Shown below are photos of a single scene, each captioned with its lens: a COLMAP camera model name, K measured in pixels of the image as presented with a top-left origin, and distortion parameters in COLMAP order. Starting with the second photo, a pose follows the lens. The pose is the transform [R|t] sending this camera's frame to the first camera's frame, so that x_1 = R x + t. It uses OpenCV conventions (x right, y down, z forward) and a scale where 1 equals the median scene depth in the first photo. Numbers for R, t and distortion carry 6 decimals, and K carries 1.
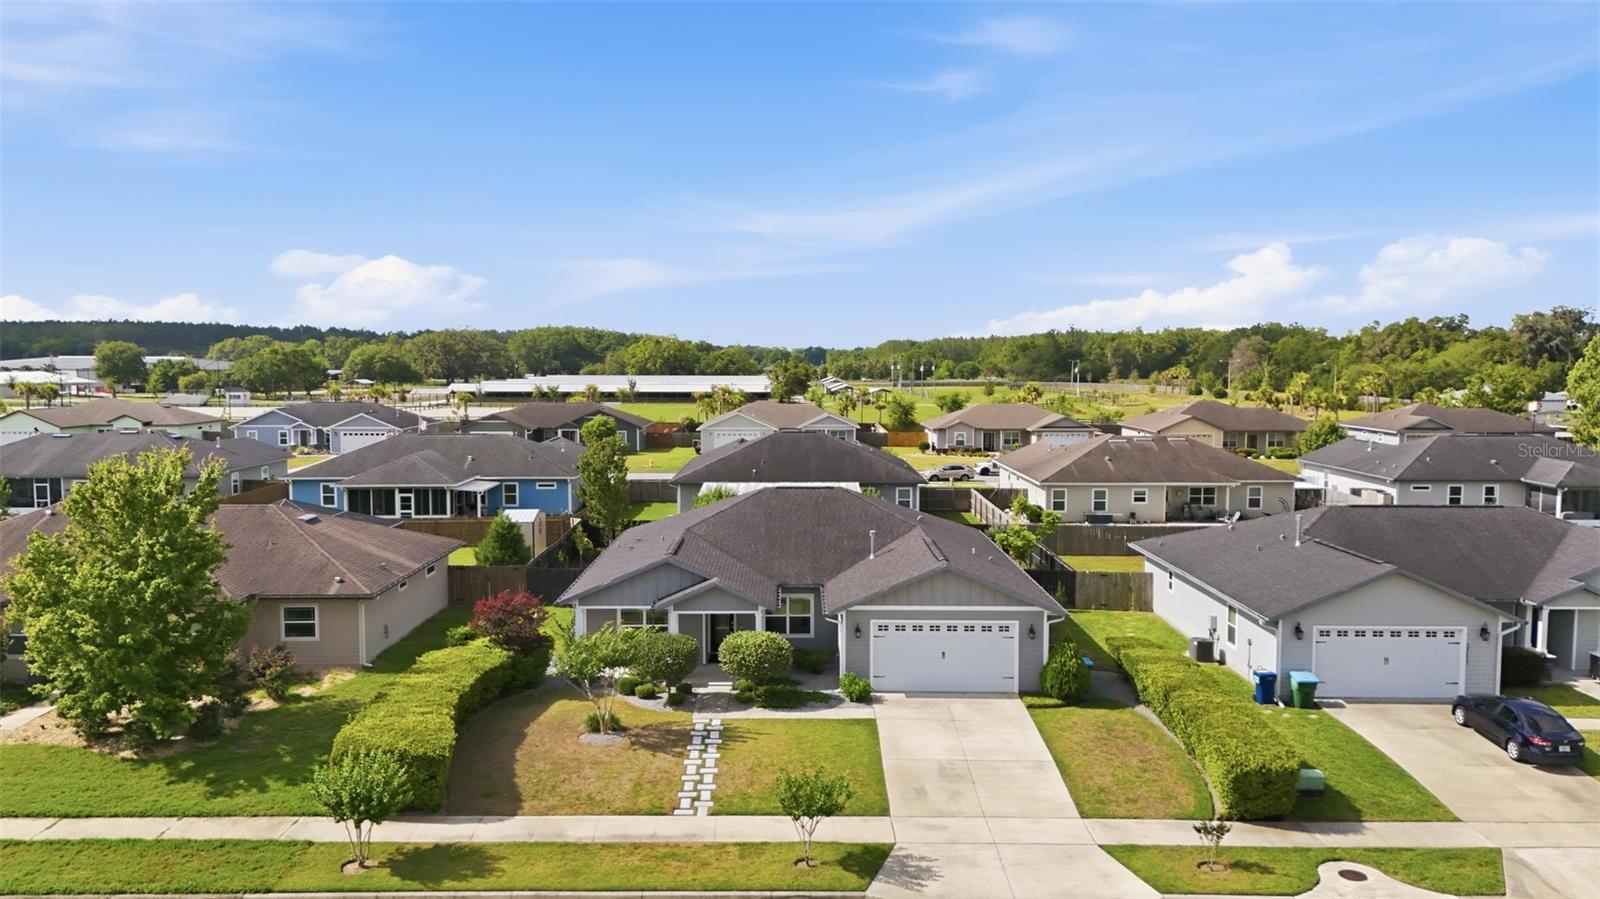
lens RADIAL K [[1168.4, 0, 797.6], [0, 1168.4, 460.4], [0, 0, 1]] dist [0.103998, -0.122052]
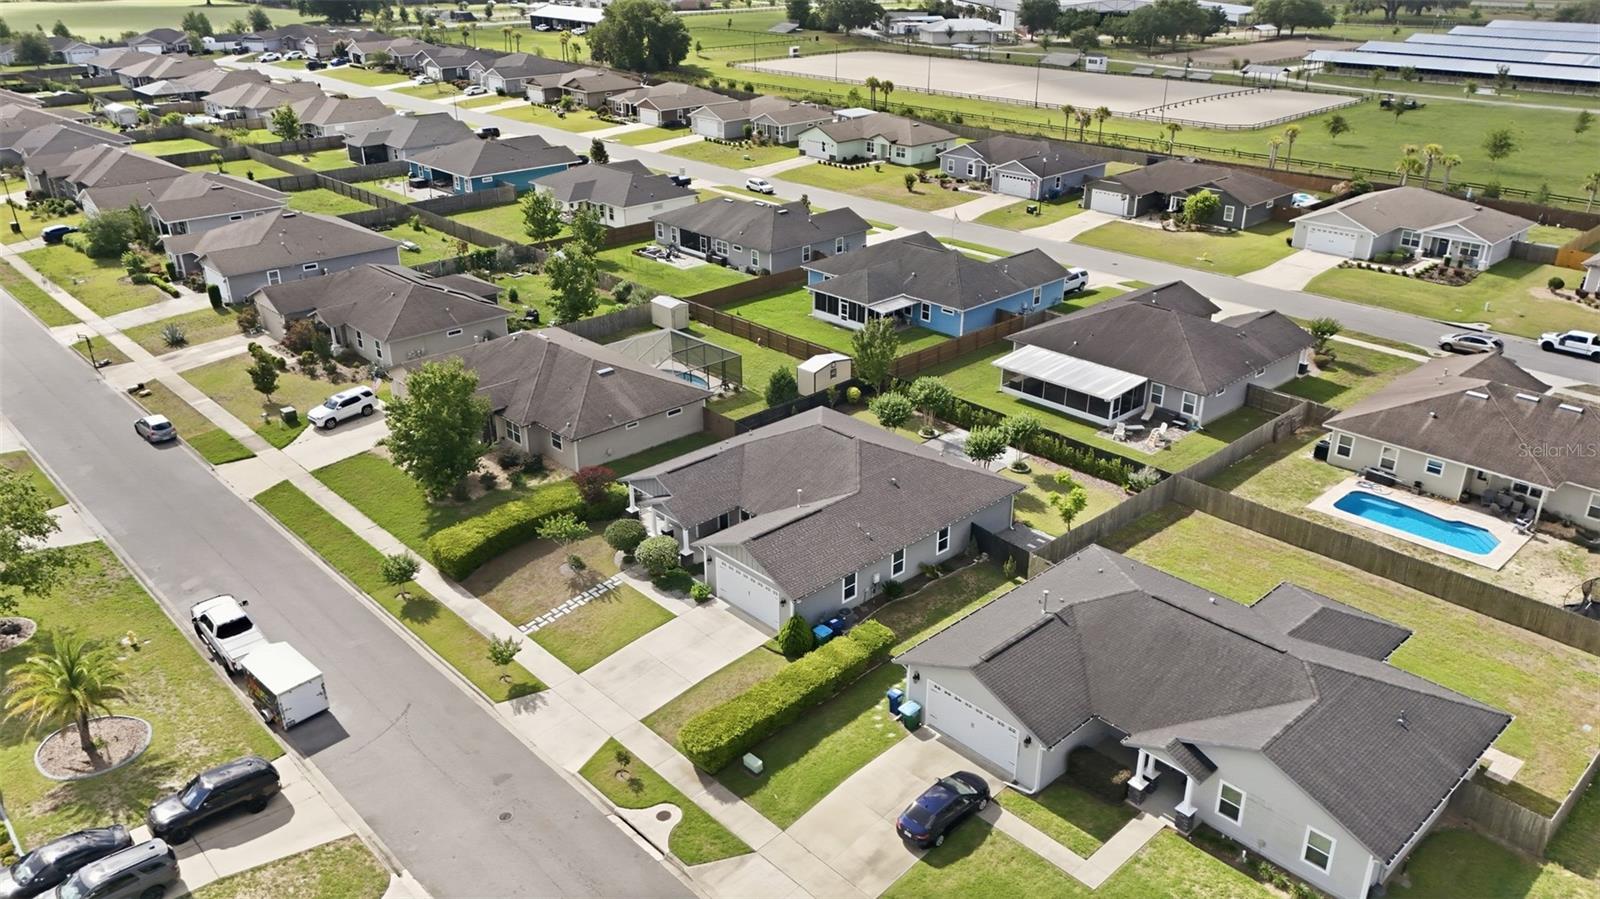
lens RADIAL K [[1168.4, 0, 797.6], [0, 1168.4, 460.4], [0, 0, 1]] dist [0.103998, -0.122052]
pose [[0.680936, 0.304020, -0.666256, 1.143330], [-0.062491, 0.930563, 0.360759, -0.557182], [0.729672, -0.204019, 0.652653, 0.082611]]
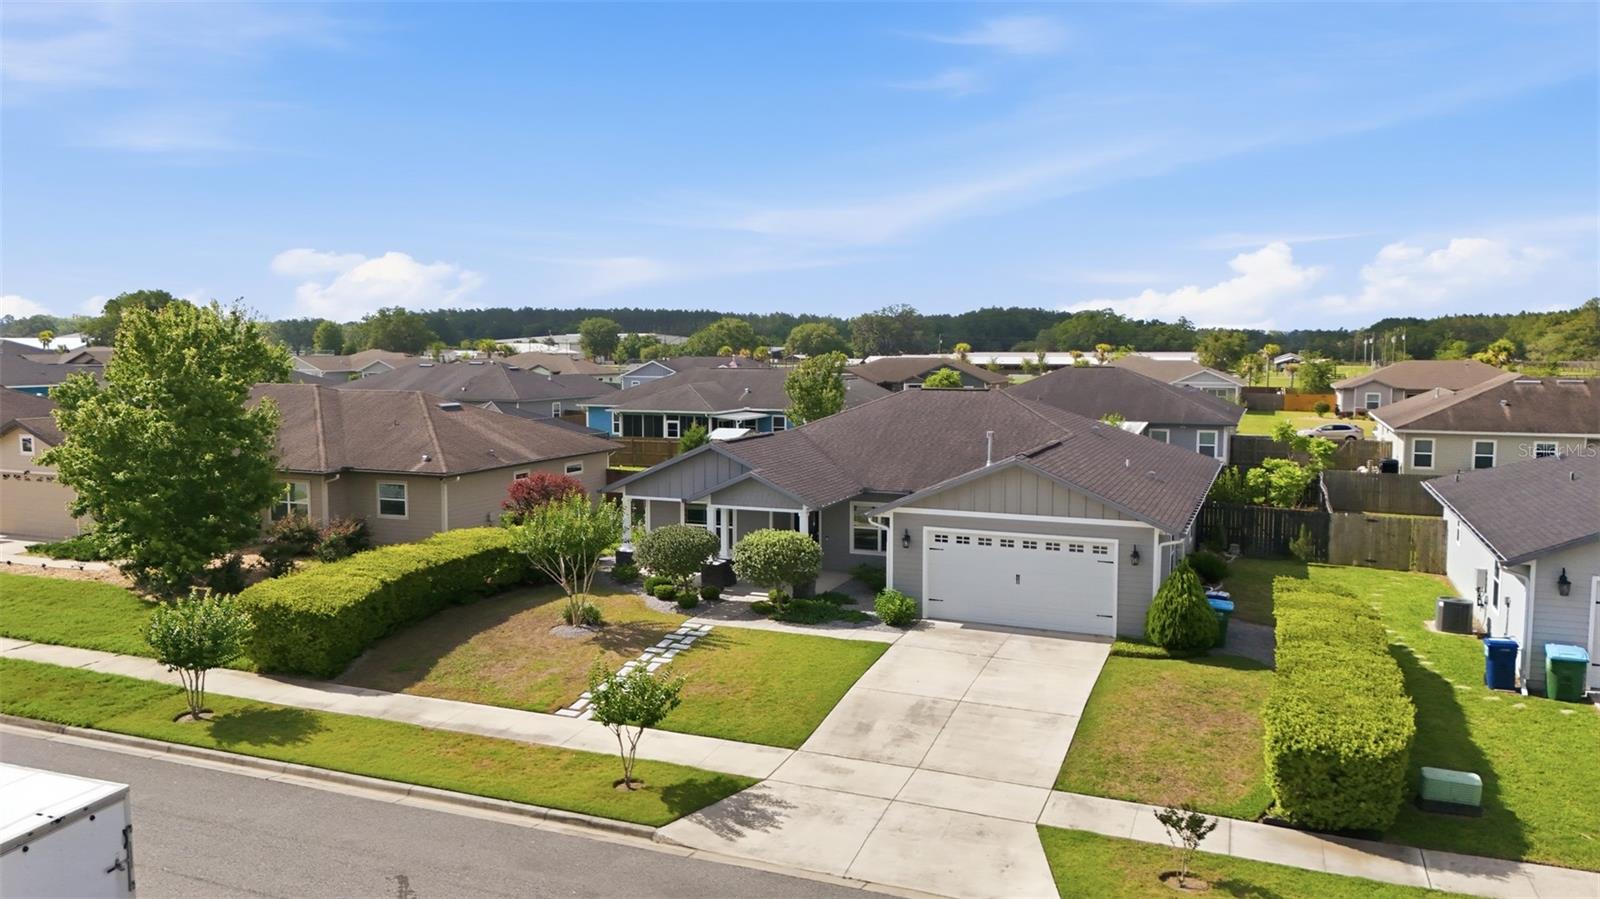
lens RADIAL K [[1168.4, 0, 797.6], [0, 1168.4, 460.4], [0, 0, 1]] dist [0.103998, -0.122052]
pose [[0.924325, 0.039300, -0.379577, 0.280964], [-0.035753, 0.999226, 0.016392, 0.081890], [0.379928, -0.001580, 0.925015, 0.239714]]
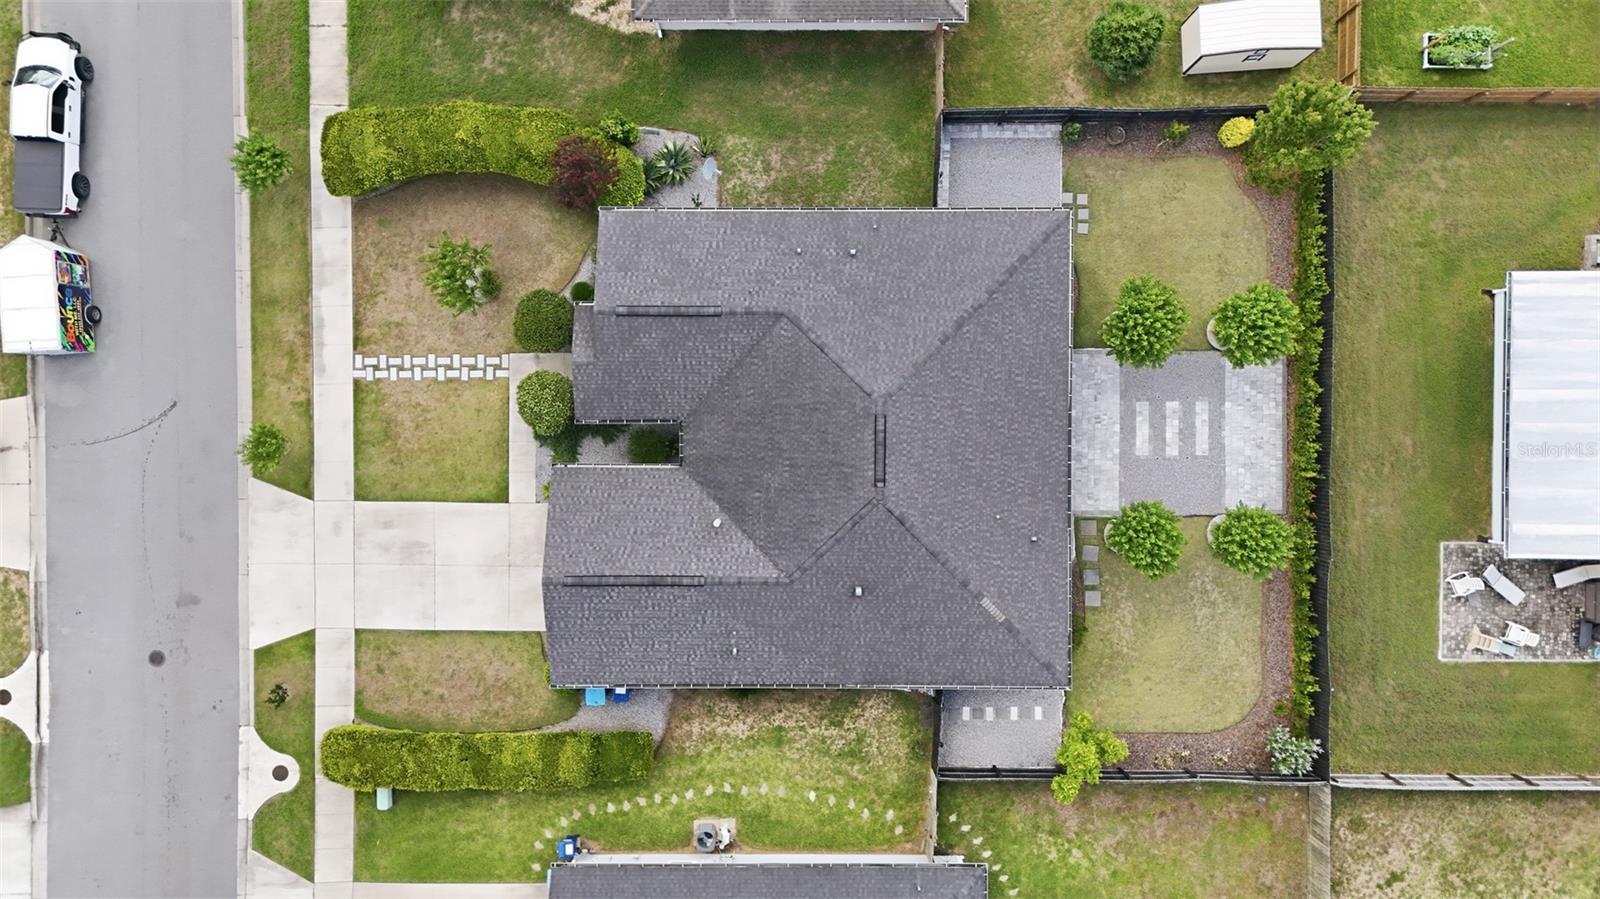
lens RADIAL K [[1168.4, 0, 797.6], [0, 1168.4, 460.4], [0, 0, 1]] dist [0.103998, -0.122052]
pose [[-0.008165, 0.999747, 0.020938, -0.006449], [-0.089740, -0.021587, 0.995731, -0.967481], [0.995932, 0.006251, 0.089894, 1.117630]]
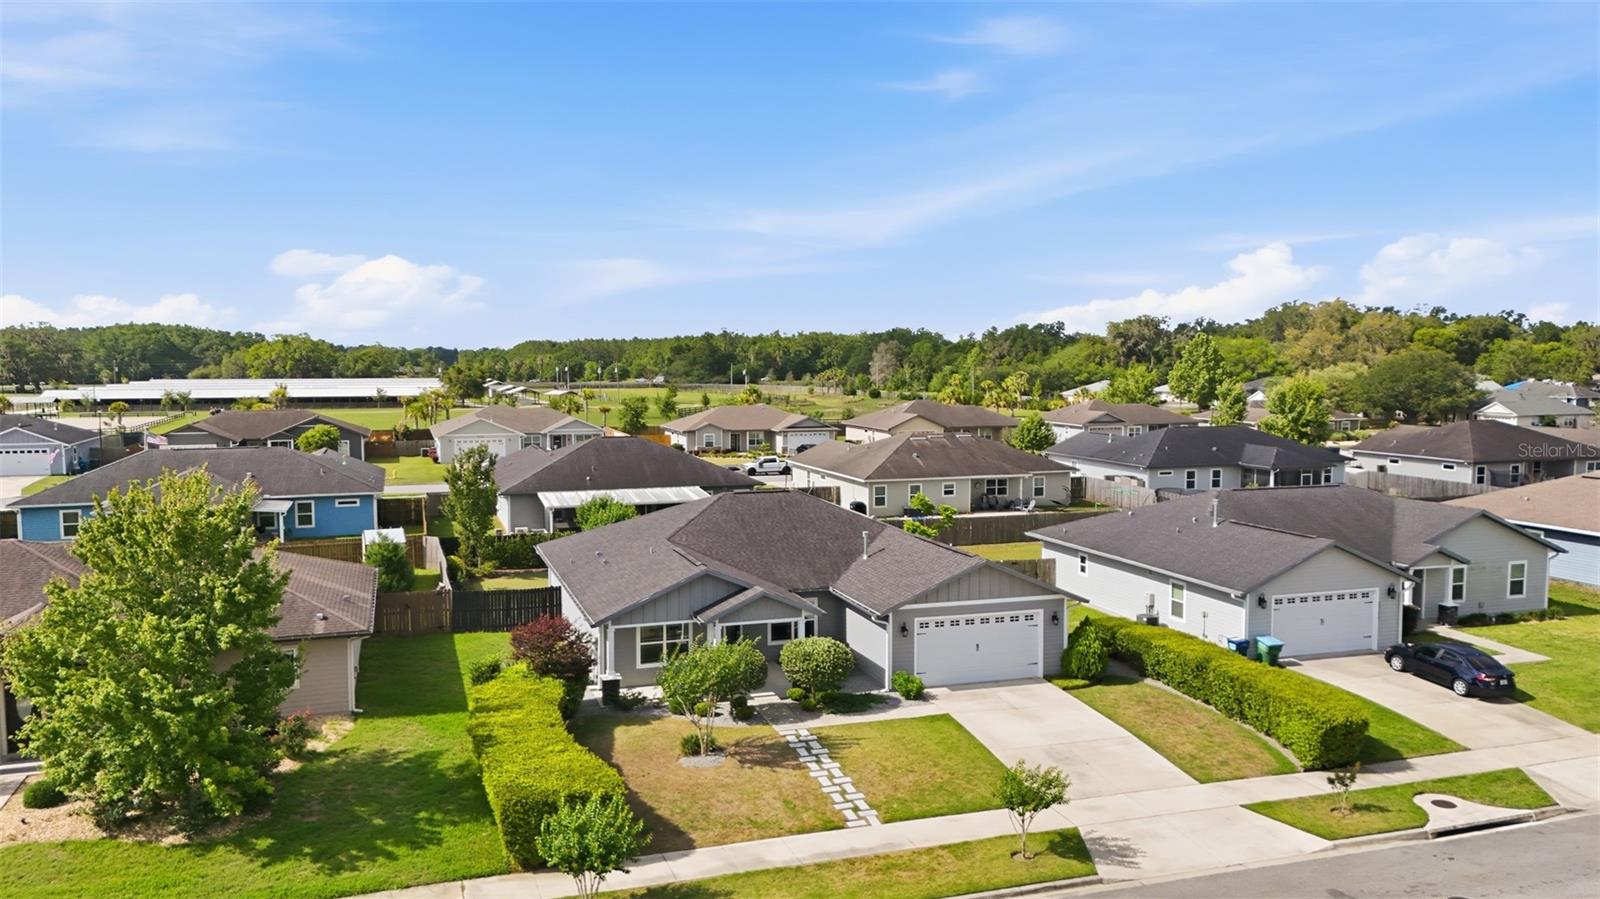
lens RADIAL K [[1168.4, 0, 797.6], [0, 1168.4, 460.4], [0, 0, 1]] dist [0.103998, -0.122052]
pose [[0.949448, -0.029175, 0.312567, -0.349605], [0.029658, 0.999555, 0.003210, -0.007481], [-0.312521, 0.006223, 0.949890, 0.061538]]
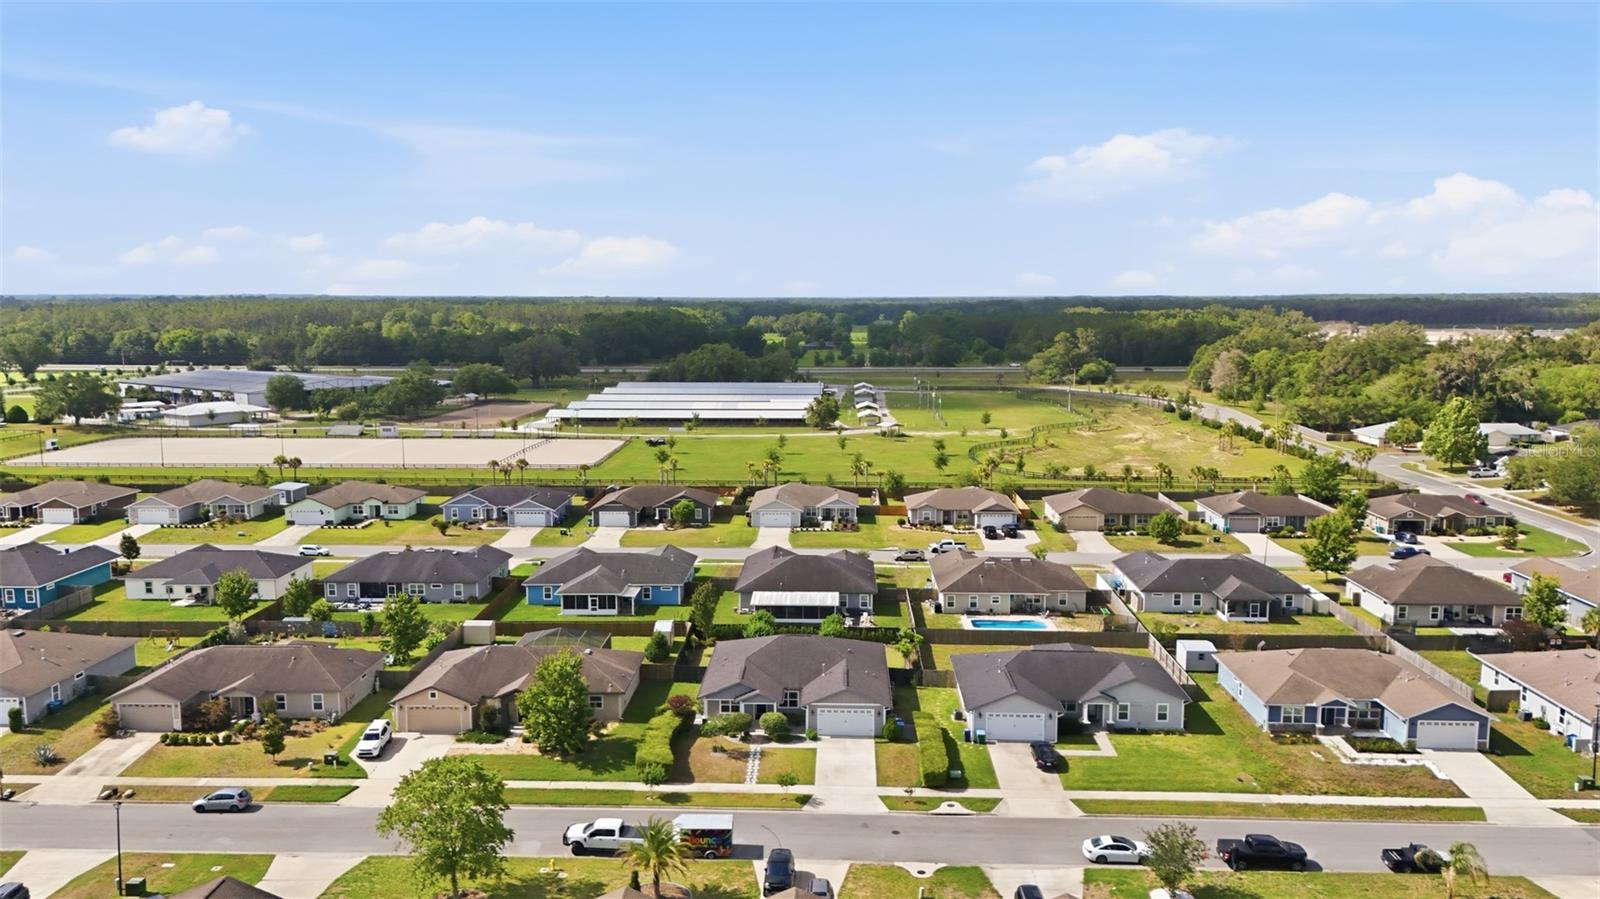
lens RADIAL K [[1168.4, 0, 797.6], [0, 1168.4, 460.4], [0, 0, 1]] dist [0.103998, -0.122052]
pose [[0.999134, 0.003794, -0.041441, 0.124242], [-0.001656, 0.998672, 0.051499, -0.551361], [0.041581, -0.051386, 0.997813, -1.587203]]
